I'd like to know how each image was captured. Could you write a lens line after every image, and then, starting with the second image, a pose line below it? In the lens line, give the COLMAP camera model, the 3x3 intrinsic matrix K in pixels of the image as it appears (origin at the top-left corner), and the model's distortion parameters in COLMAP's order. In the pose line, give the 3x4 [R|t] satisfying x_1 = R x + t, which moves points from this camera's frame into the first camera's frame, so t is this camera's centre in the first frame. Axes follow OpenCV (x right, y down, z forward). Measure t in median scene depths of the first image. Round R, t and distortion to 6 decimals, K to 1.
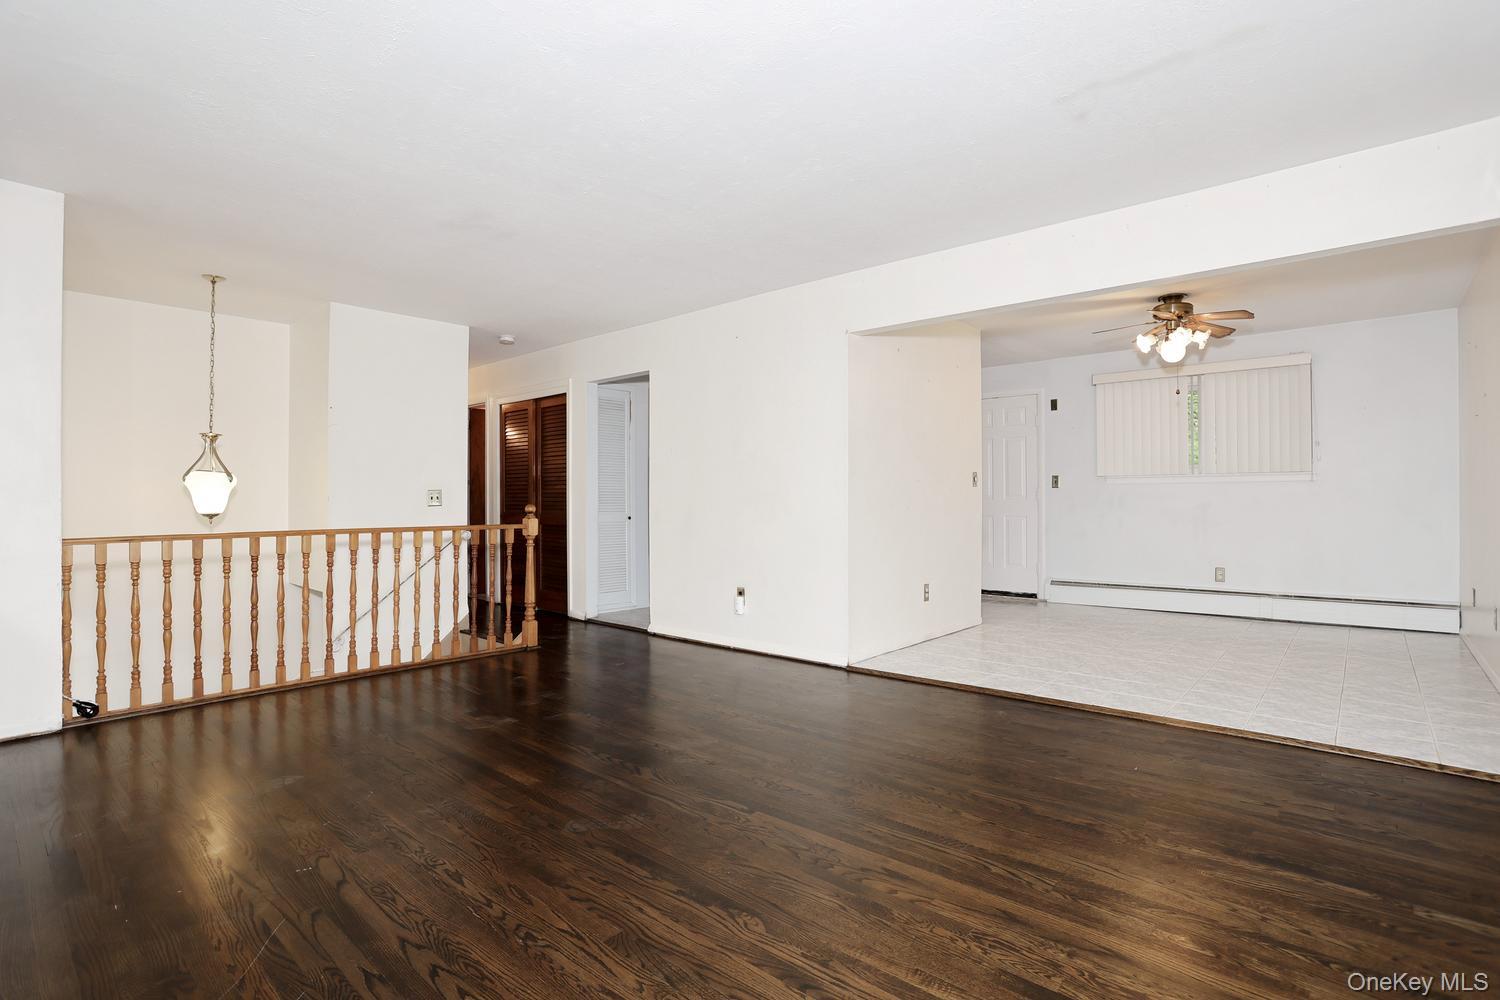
lens RADIAL K [[721.8, 0, 760.1], [0, 721.8, 488.7], [0, 0, 1]] dist [-0.059335, 0.018518]
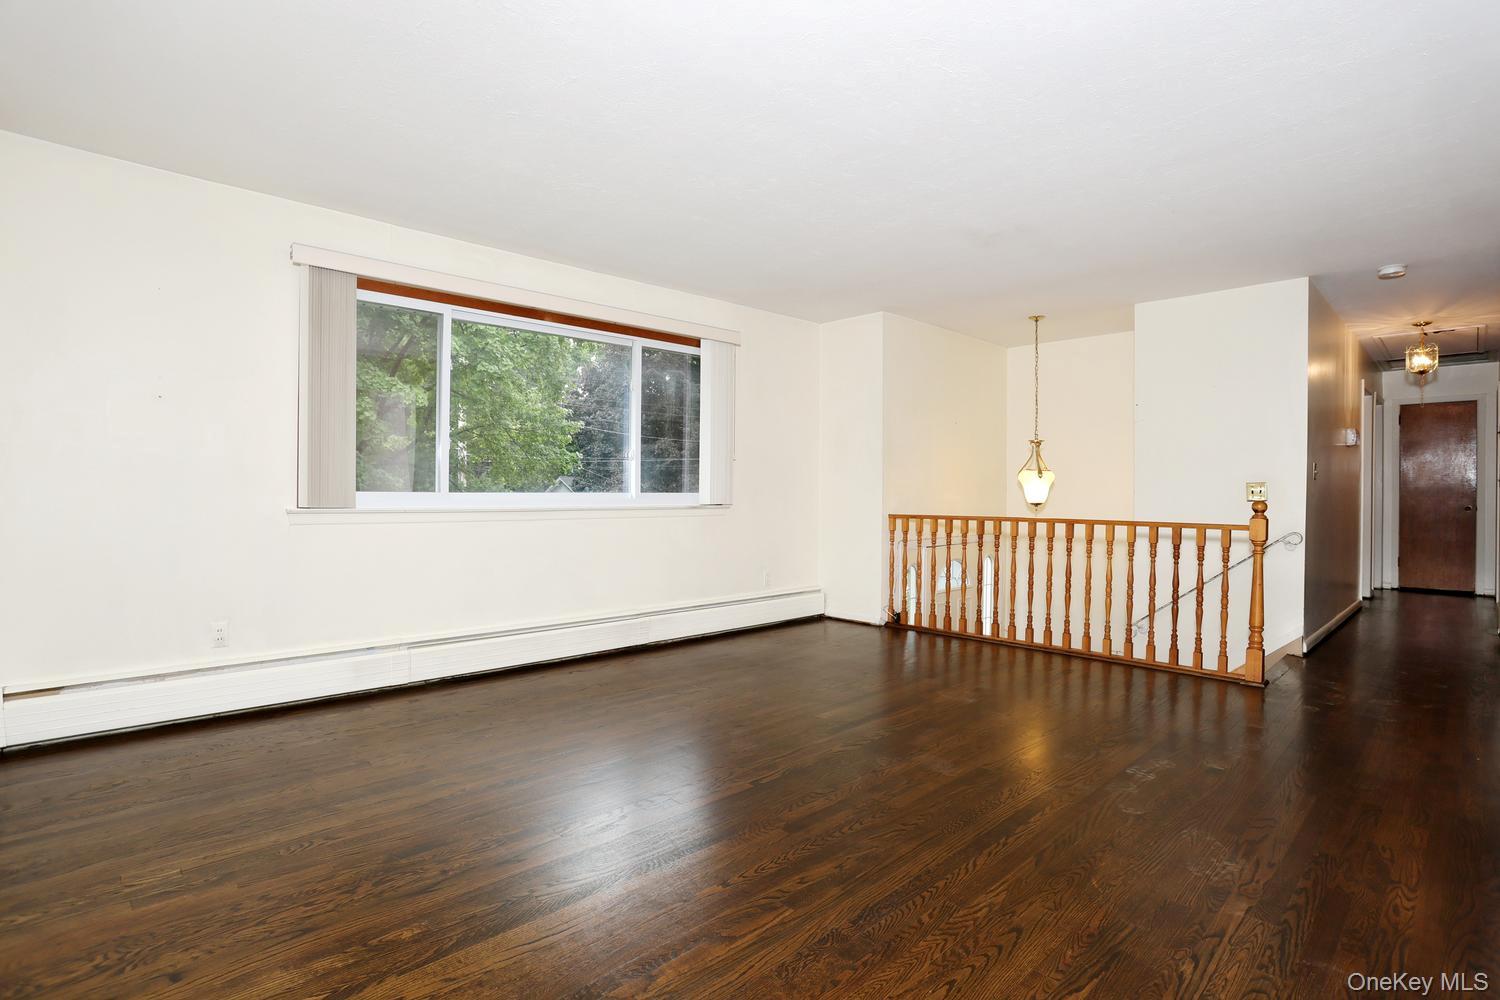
lens RADIAL K [[721.8, 0, 736.7], [0, 721.8, 506.3], [0, 0, 1]] dist [-0.059335, 0.018518]
pose [[-0.106596, 0.029484, -0.993865, 0.523476], [0.009591, 0.999544, 0.028624, -0.000267], [0.994256, -0.006481, -0.106830, 0.539767]]
